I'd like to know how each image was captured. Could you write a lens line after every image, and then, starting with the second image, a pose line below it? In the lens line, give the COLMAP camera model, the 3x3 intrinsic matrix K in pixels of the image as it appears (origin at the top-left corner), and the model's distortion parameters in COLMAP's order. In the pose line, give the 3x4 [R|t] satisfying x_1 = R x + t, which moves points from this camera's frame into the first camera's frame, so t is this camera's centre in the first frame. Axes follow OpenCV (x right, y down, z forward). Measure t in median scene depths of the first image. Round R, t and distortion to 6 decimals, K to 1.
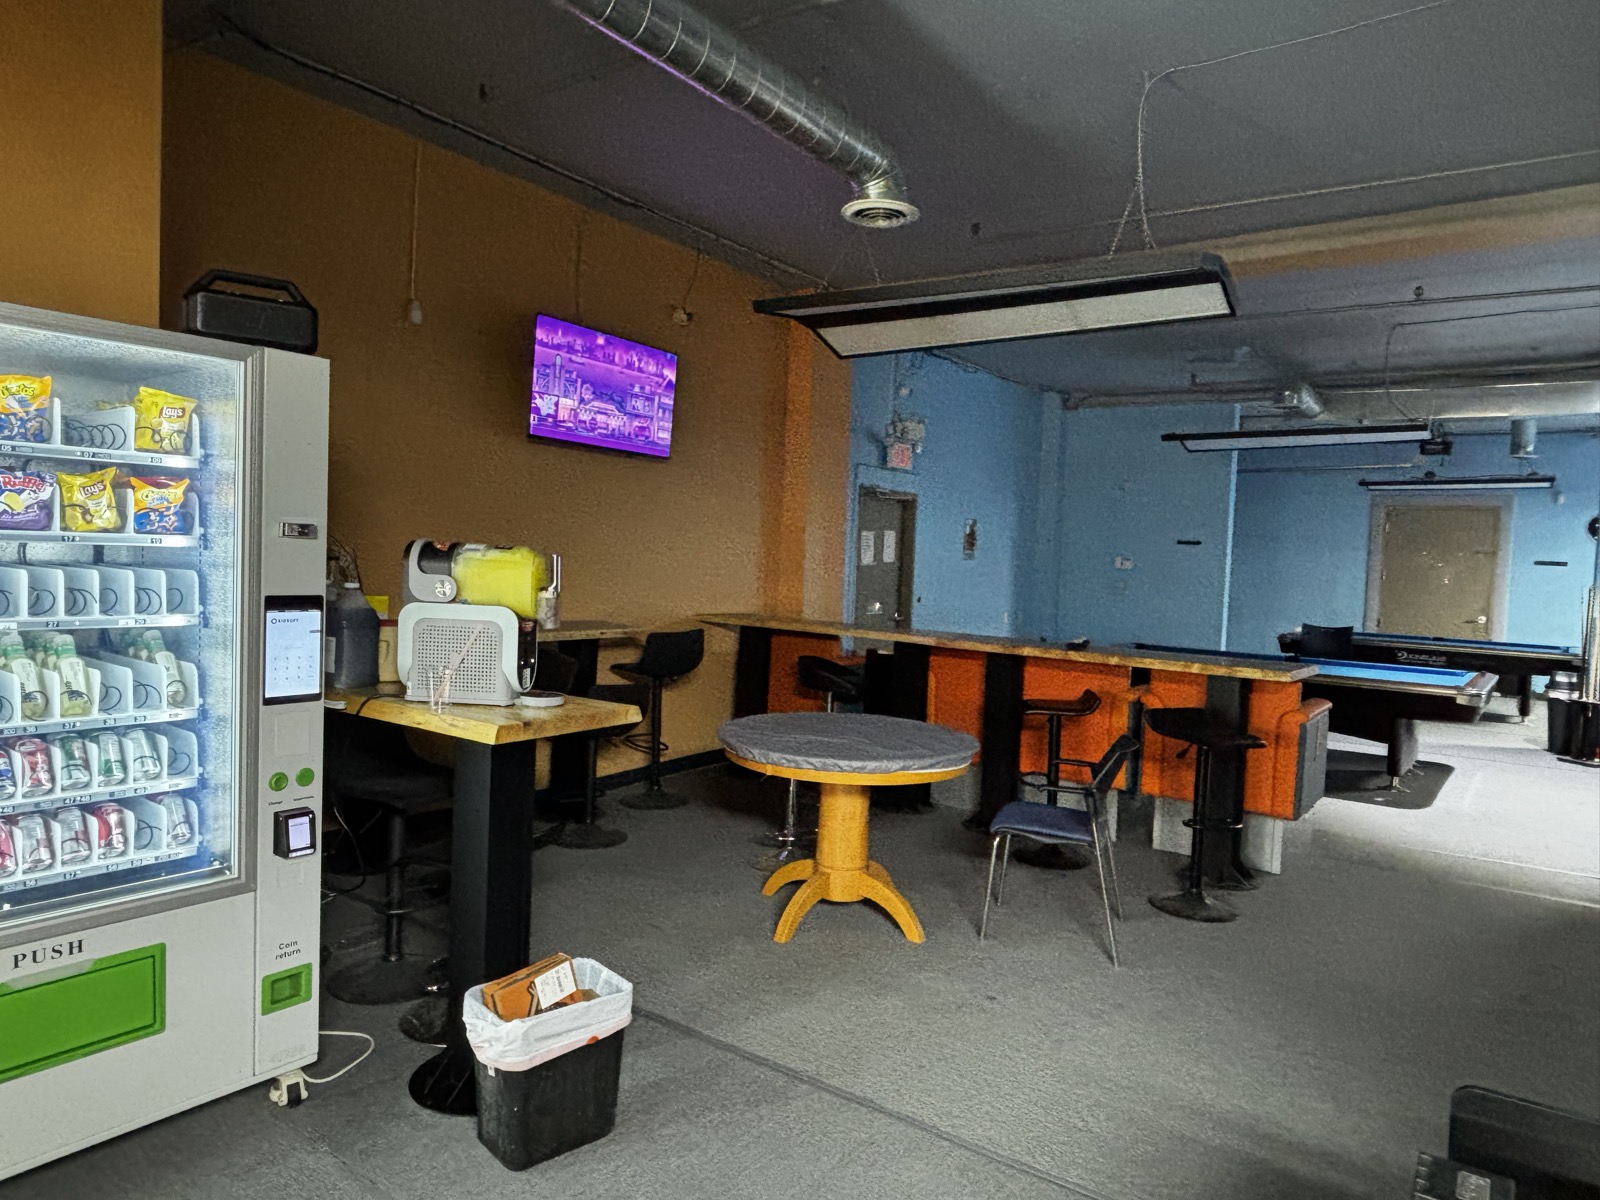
lens RADIAL K [[1043.9, 0, 800.0], [0, 1043.9, 600.0], [0, 0, 1]] dist [0.021759, -0.000996]
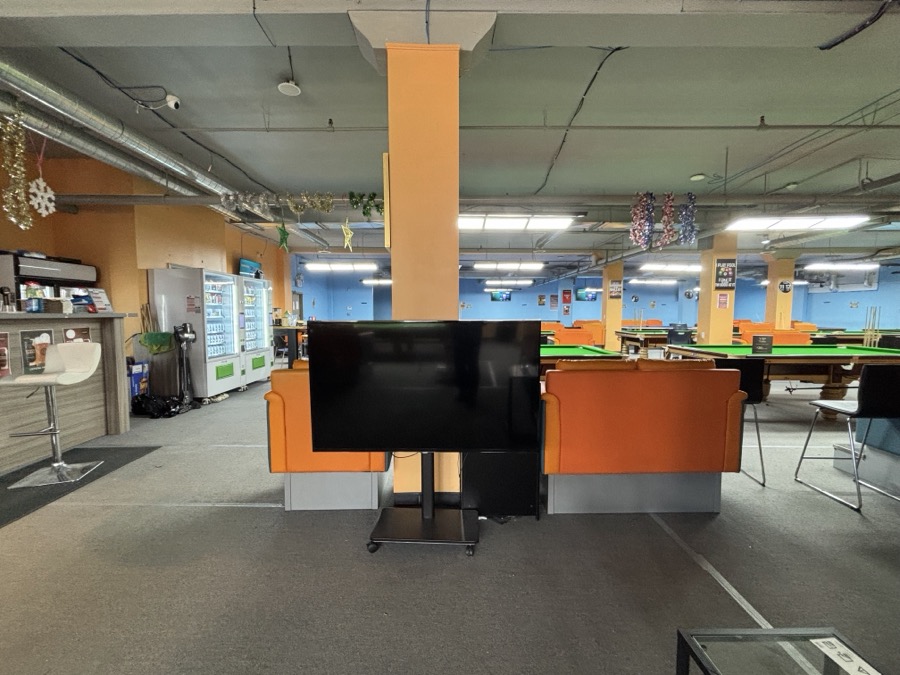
lens RADIAL K [[381.1, 0, 450.0], [0, 381.1, 337.5], [0, 0, 1]] dist [0.001195, -0.000791]
pose [[0.812903, -0.075541, 0.577479, -0.901130], [0.056199, 0.997100, 0.051322, 0.093988], [-0.579681, -0.009266, 0.814791, -1.747054]]
